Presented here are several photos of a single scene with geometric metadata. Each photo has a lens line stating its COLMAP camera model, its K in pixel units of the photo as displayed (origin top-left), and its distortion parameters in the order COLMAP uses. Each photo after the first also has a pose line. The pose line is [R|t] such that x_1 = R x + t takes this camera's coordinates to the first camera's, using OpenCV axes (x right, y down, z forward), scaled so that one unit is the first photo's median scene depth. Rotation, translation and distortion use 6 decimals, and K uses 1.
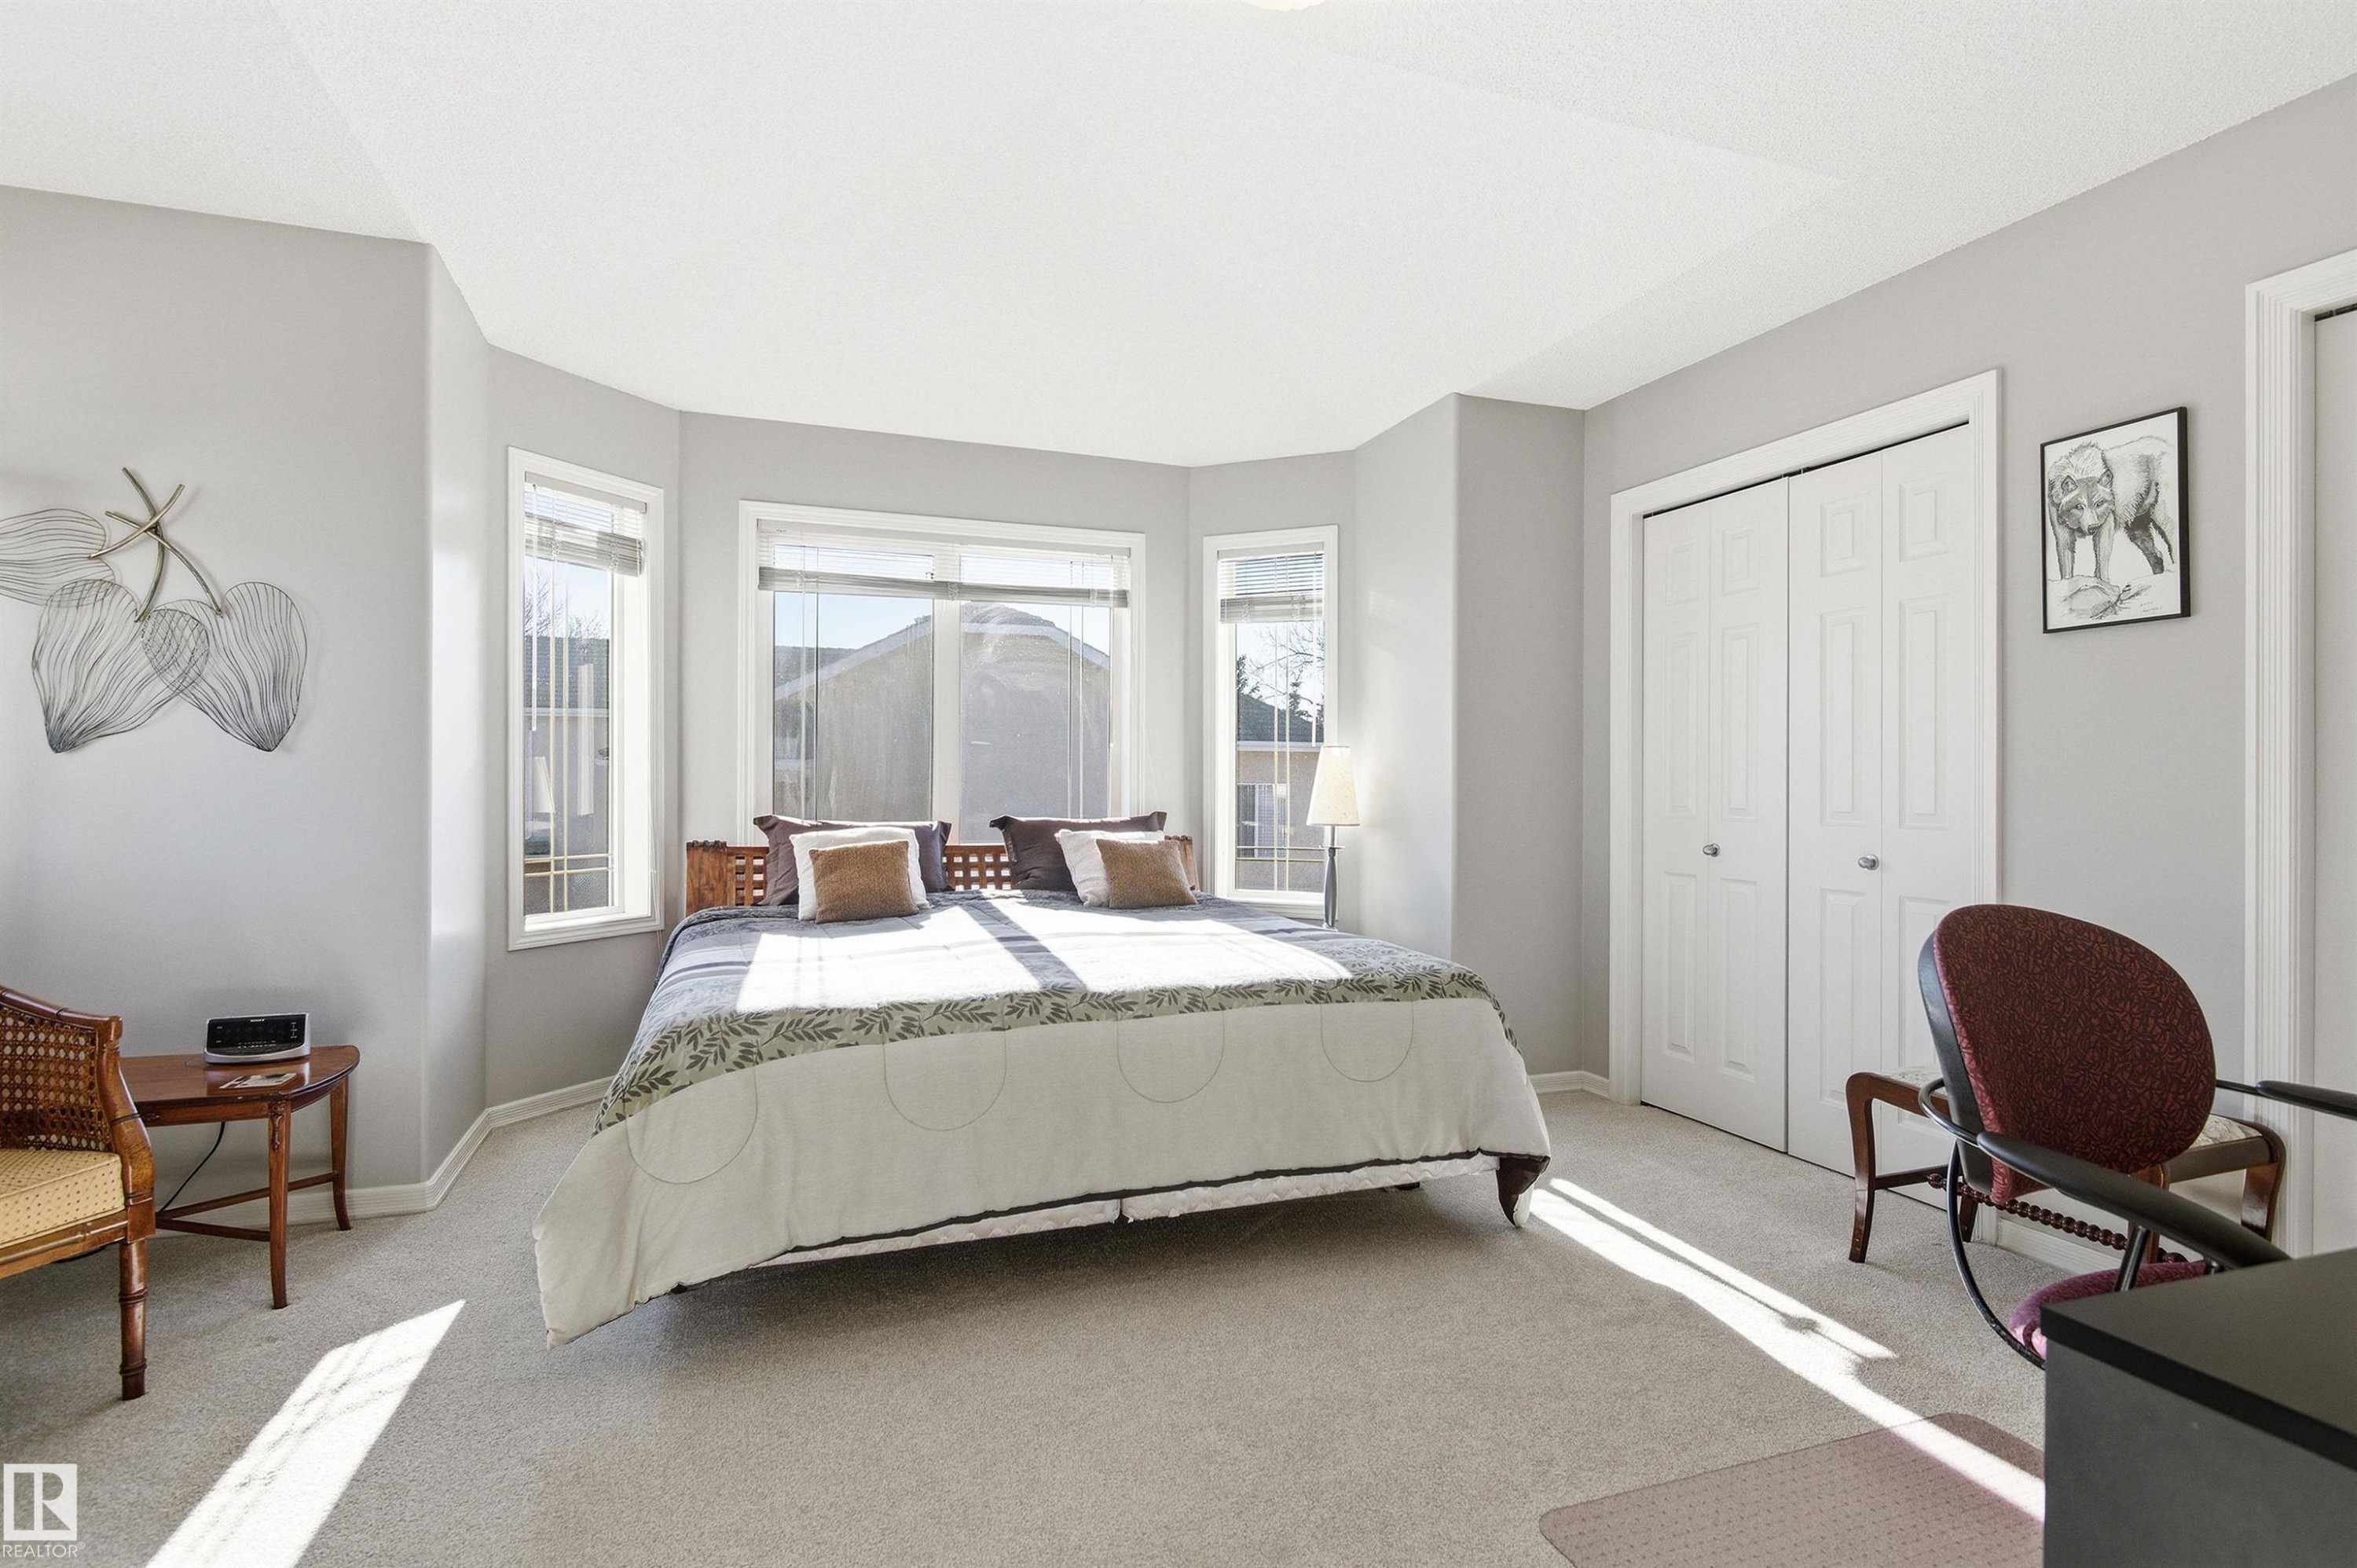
lens RADIAL K [[1198.9, 0, 1178.5], [0, 1198.9, 784.0], [0, 0, 1]] dist [-0.004668, -0.001046]
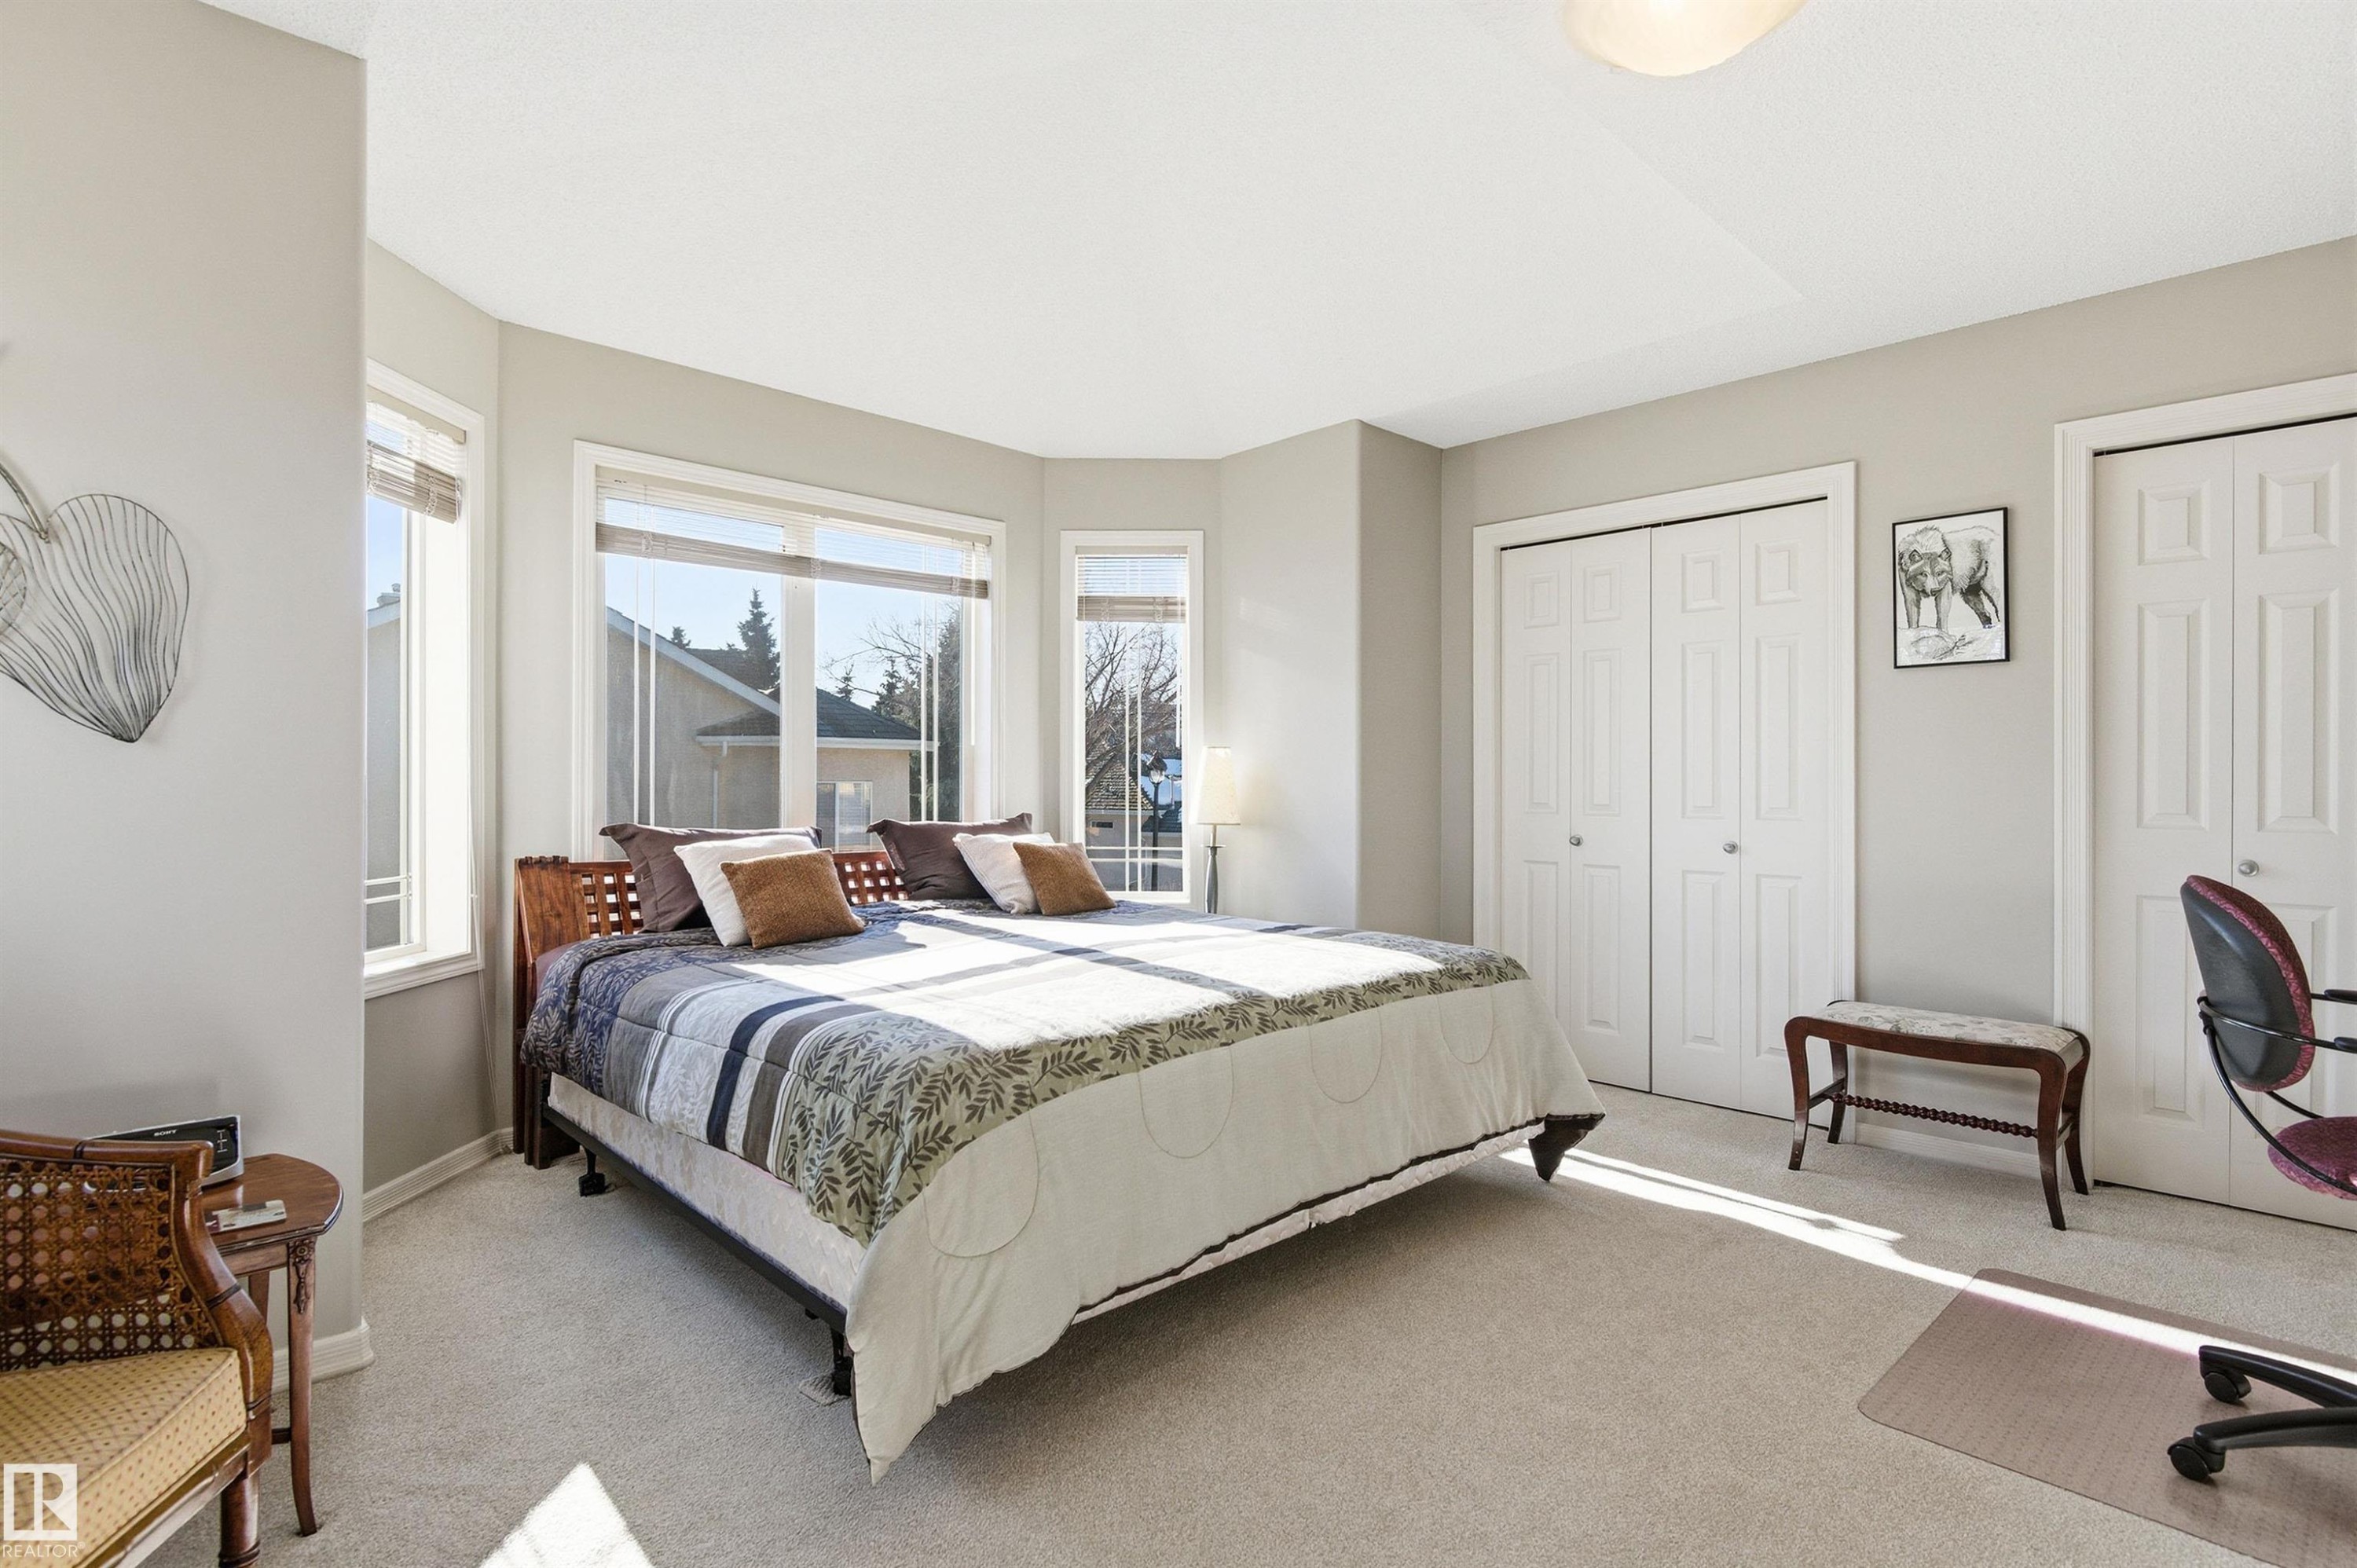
lens RADIAL K [[1189.2, 0, 1195.6], [0, 1189.2, 781.5], [0, 0, 1]] dist [0.000834, -0.004348]
pose [[0.912169, -0.001101, 0.409813, -0.473571], [0.000998, 0.999999, 0.000464, -0.004389], [-0.409814, -0.000014, 0.912169, 0.122742]]
